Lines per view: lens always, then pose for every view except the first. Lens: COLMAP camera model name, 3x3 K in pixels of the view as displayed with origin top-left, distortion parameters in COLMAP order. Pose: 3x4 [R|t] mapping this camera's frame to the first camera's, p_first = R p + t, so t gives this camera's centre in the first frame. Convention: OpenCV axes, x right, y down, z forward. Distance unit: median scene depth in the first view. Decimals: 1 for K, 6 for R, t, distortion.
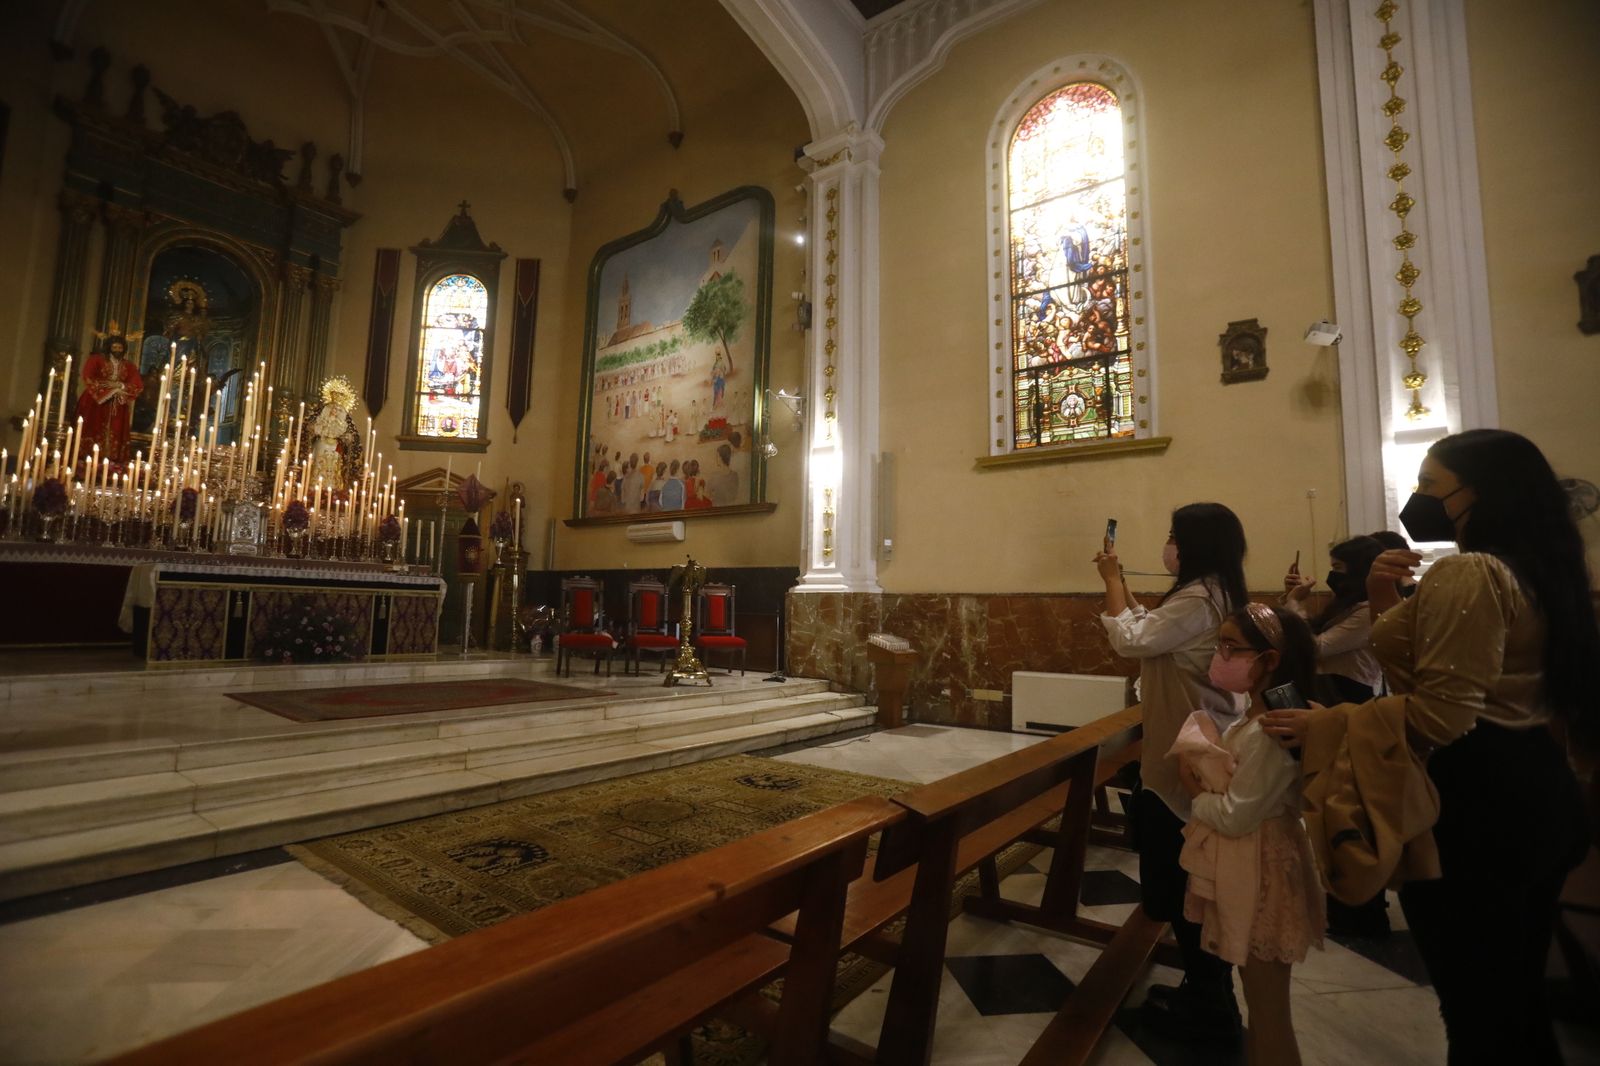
lens RADIAL K [[747.1, 0, 800.0], [0, 747.1, 533.0], [0, 0, 1]] dist [-0.066270, 0.028428]
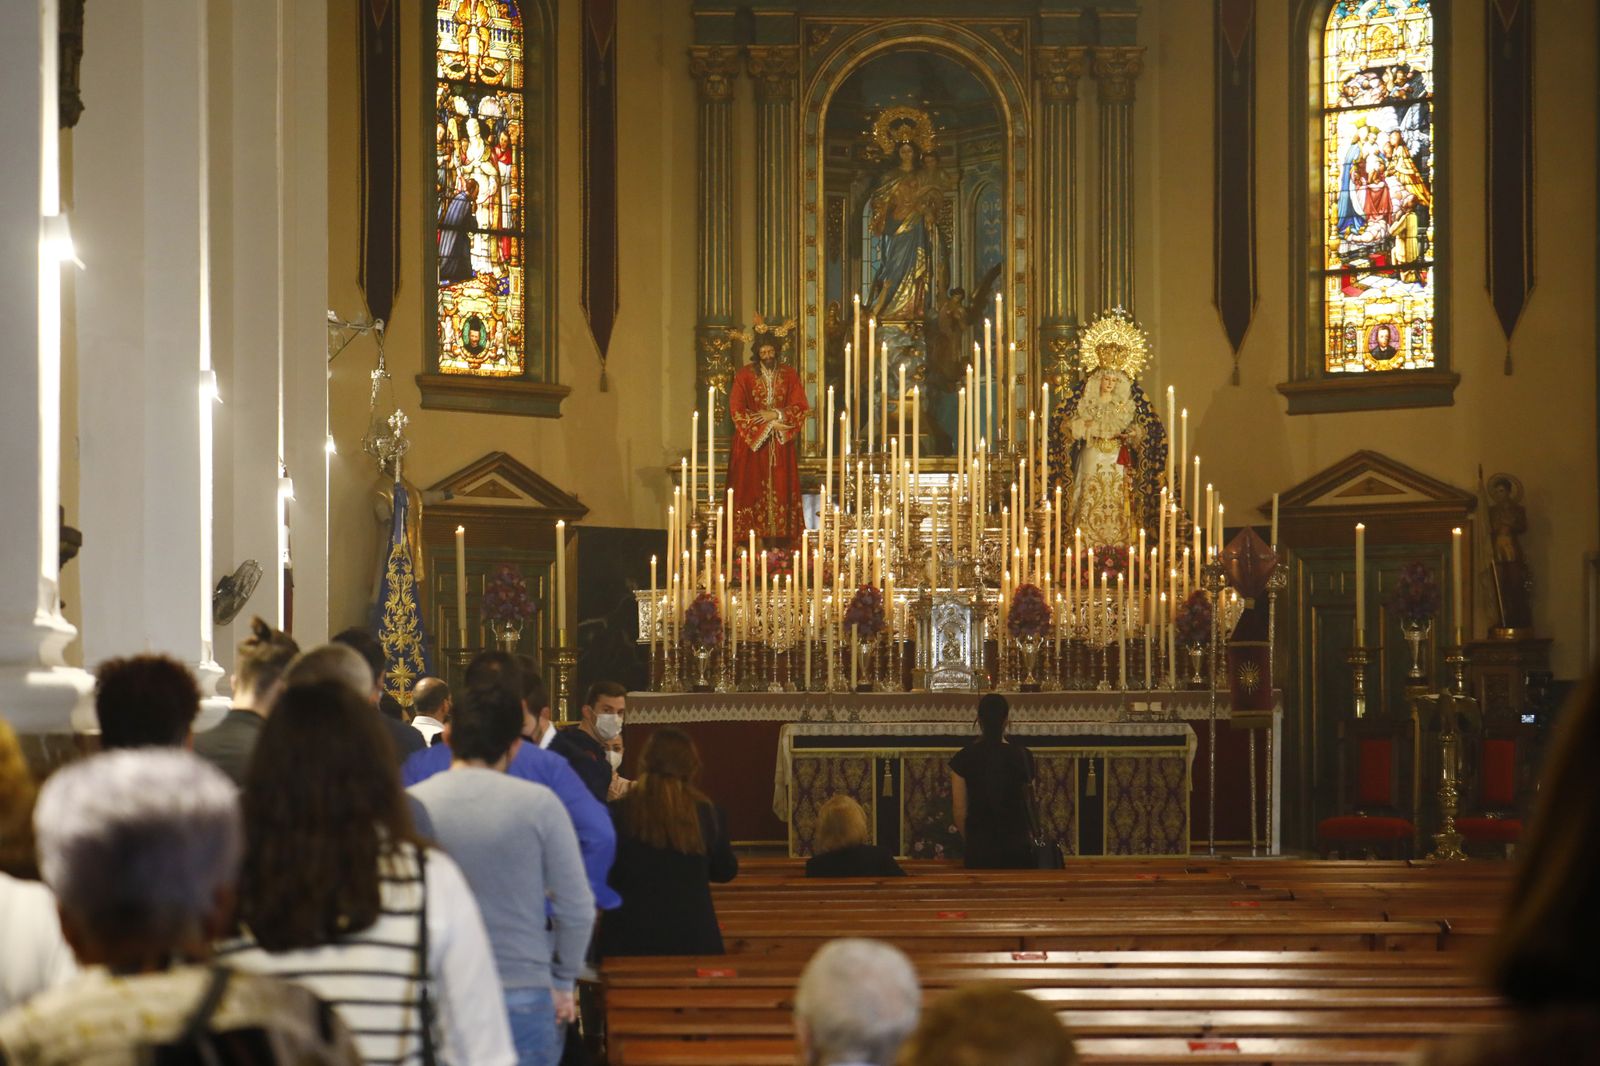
lens RADIAL K [[4552.4, 0, 800.0], [0, 4552.4, 533.0], [0, 0, 1]] dist [0.448381, 0.666895]
pose [[0.654103, -0.056705, -0.754277, 1.579167], [0.097021, 0.995239, 0.009316, -0.116862], [0.750157, -0.079275, 0.656490, -1.216046]]
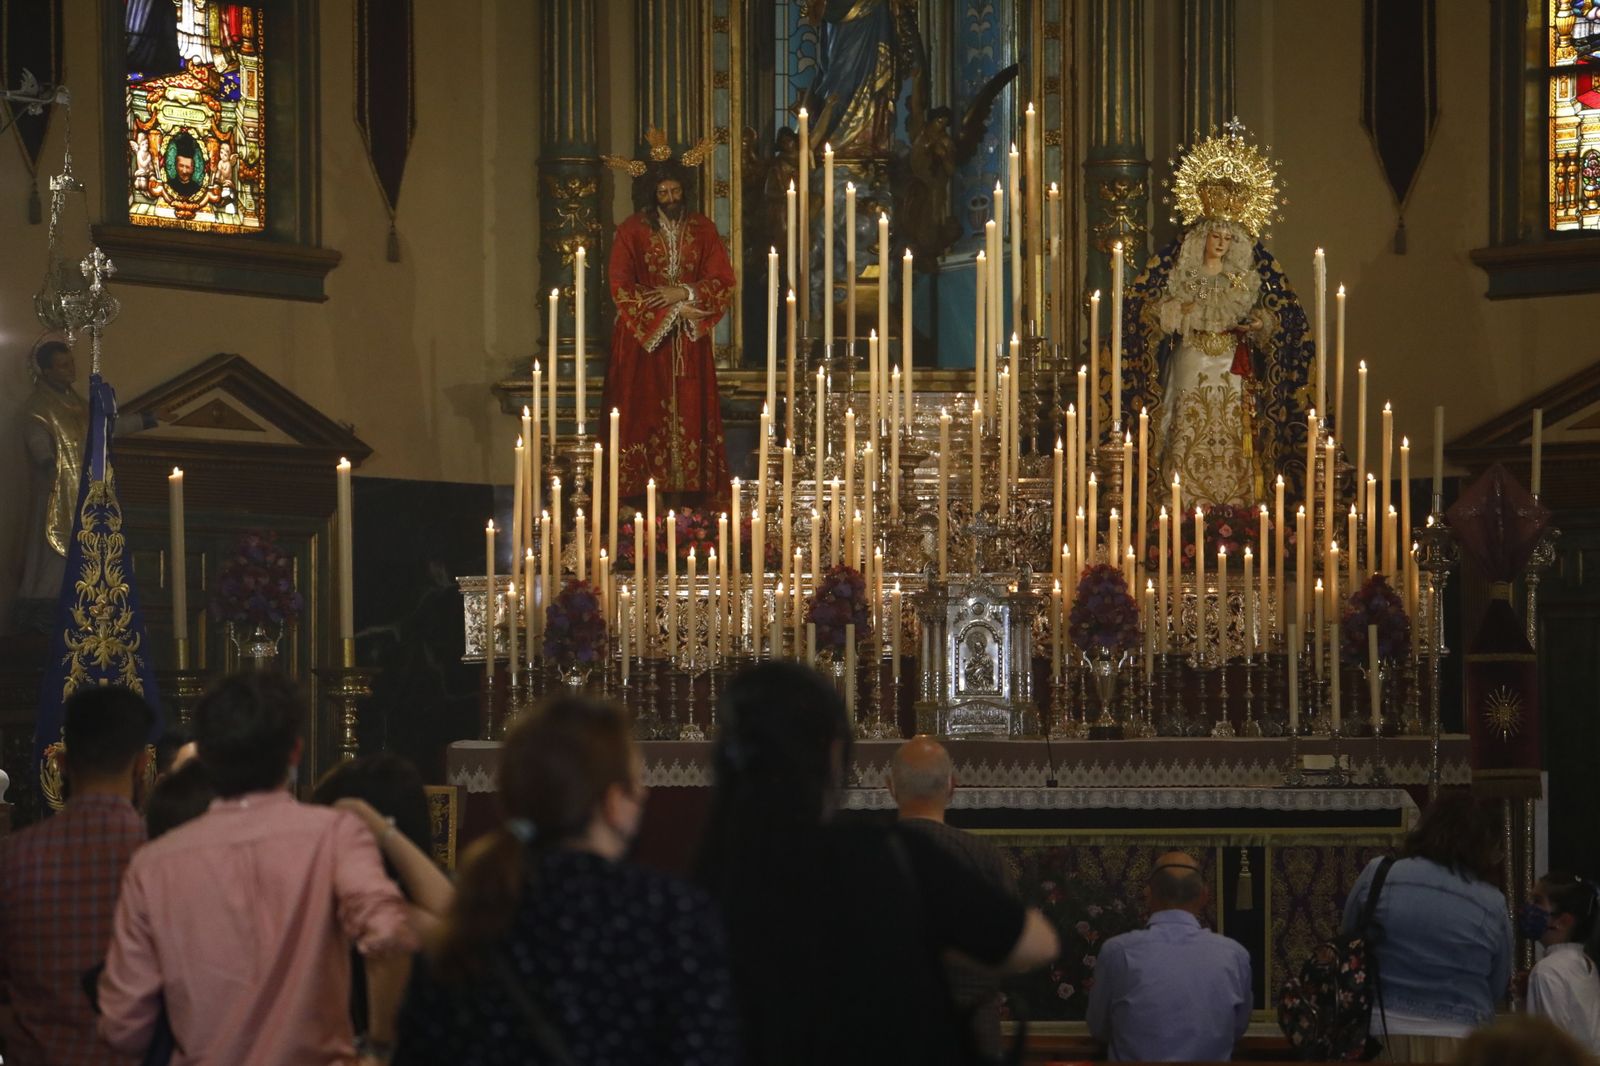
lens RADIAL K [[5939.1, 0, 802.0], [0, 5939.1, 497.8], [0, 0, 1]] dist [1.042941, -2.270307]
pose [[0.694302, -0.064872, -0.716754, 1.055176], [0.097104, 0.995266, 0.003983, -0.088797], [0.713102, -0.072364, 0.697315, -0.902386]]
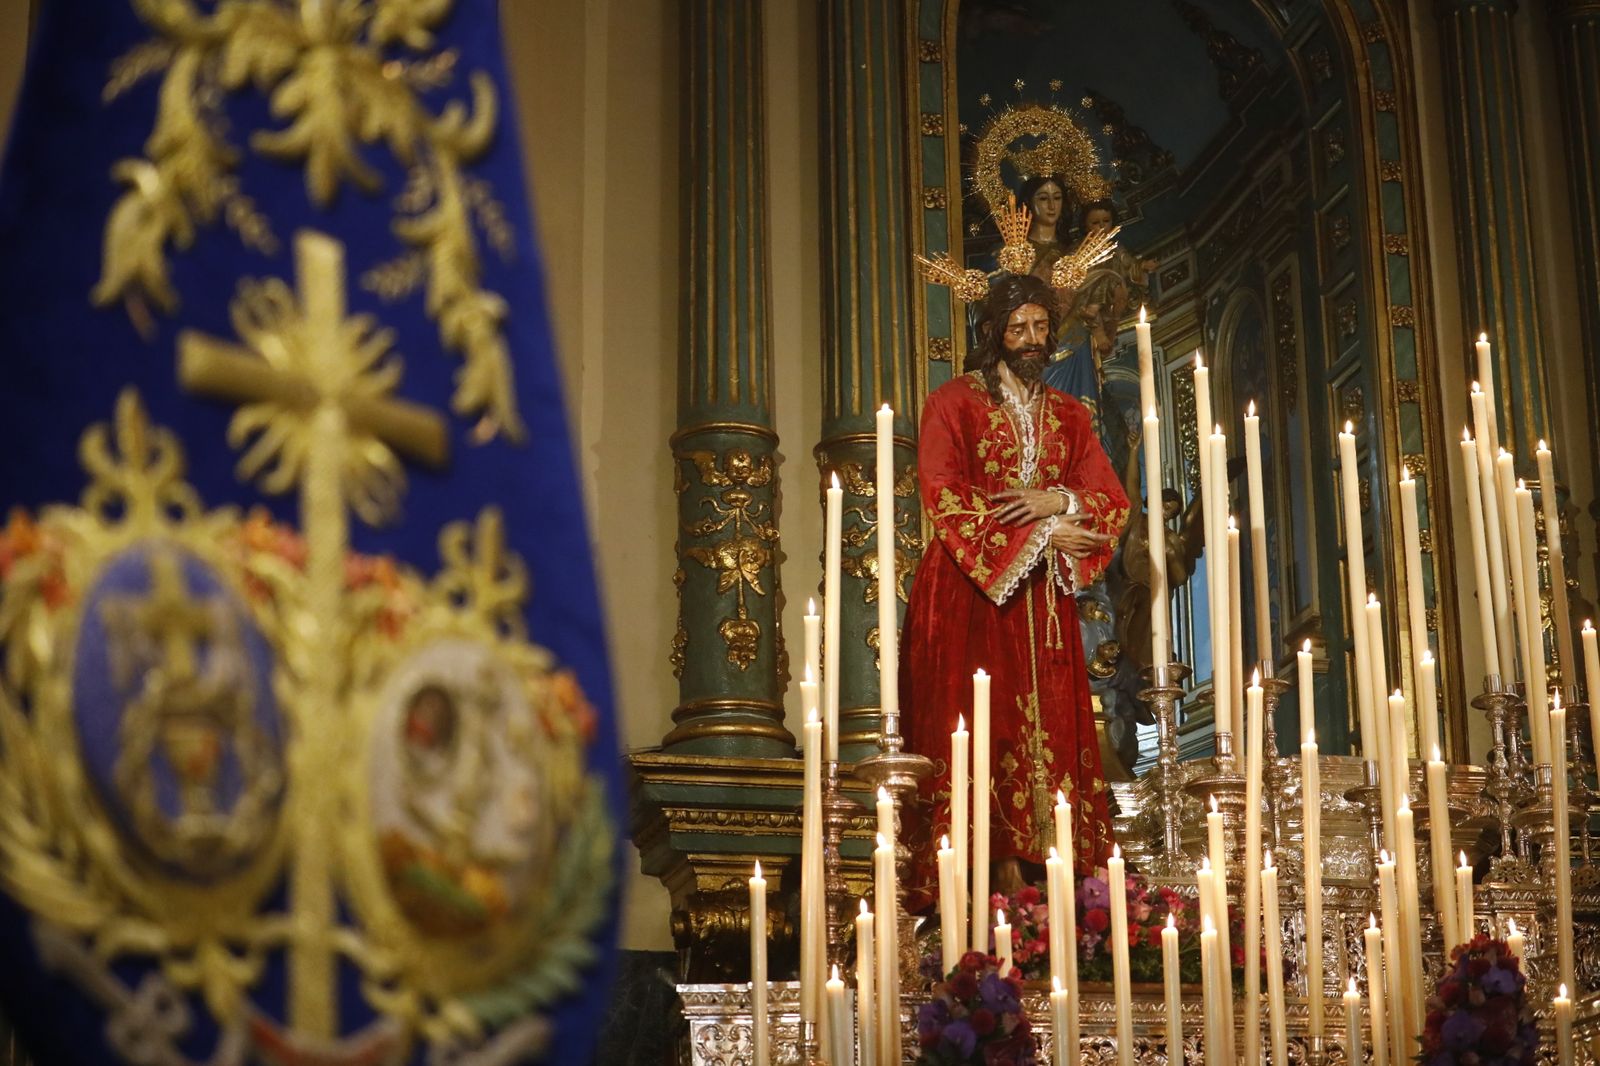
lens RADIAL K [[3470.9, 0, 800.0], [0, 3470.9, 533.0], [0, 0, 1]] dist [0.007586, -2.997977]
pose [[0.792431, -0.216084, -0.570403, -0.370937], [0.096431, 0.967768, -0.232650, 0.020409], [0.602290, 0.129354, 0.787727, 0.153703]]
